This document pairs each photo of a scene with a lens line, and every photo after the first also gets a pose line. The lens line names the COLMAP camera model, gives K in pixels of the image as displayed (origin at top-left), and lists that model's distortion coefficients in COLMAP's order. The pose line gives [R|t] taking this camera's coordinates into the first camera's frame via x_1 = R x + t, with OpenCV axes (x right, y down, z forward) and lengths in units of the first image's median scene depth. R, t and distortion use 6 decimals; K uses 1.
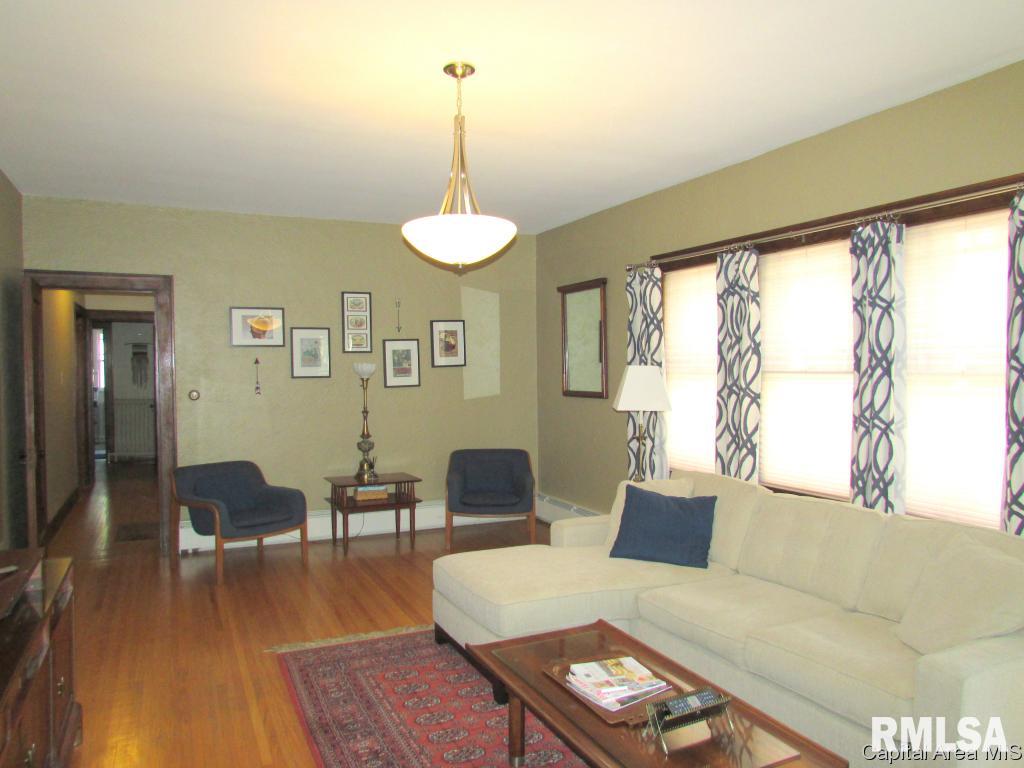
lens RADIAL K [[741.1, 0, 512.0], [0, 741.1, 384.0], [0, 0, 1]] dist [-0.027458, -0.004433]
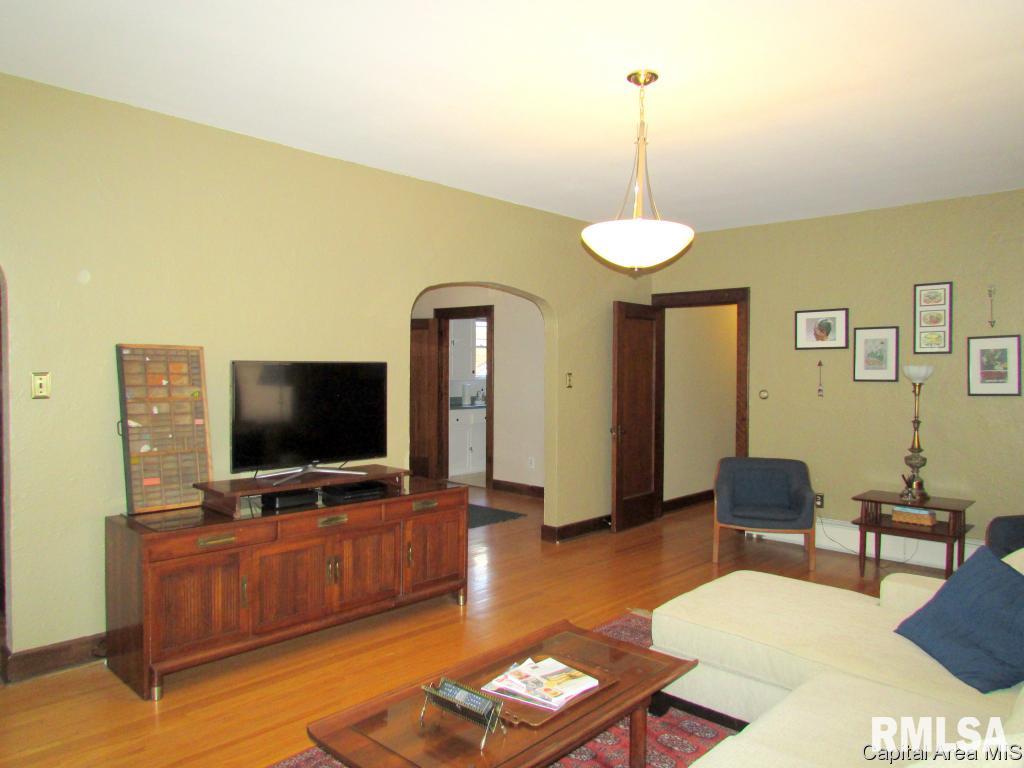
lens RADIAL K [[741.1, 0, 512.0], [0, 741.1, 384.0], [0, 0, 1]] dist [-0.027458, -0.004433]
pose [[0.345337, 0.024198, -0.938167, 0.445811], [-0.029658, 0.999450, 0.014861, -0.005408], [0.938010, 0.022692, 0.345865, 0.259033]]
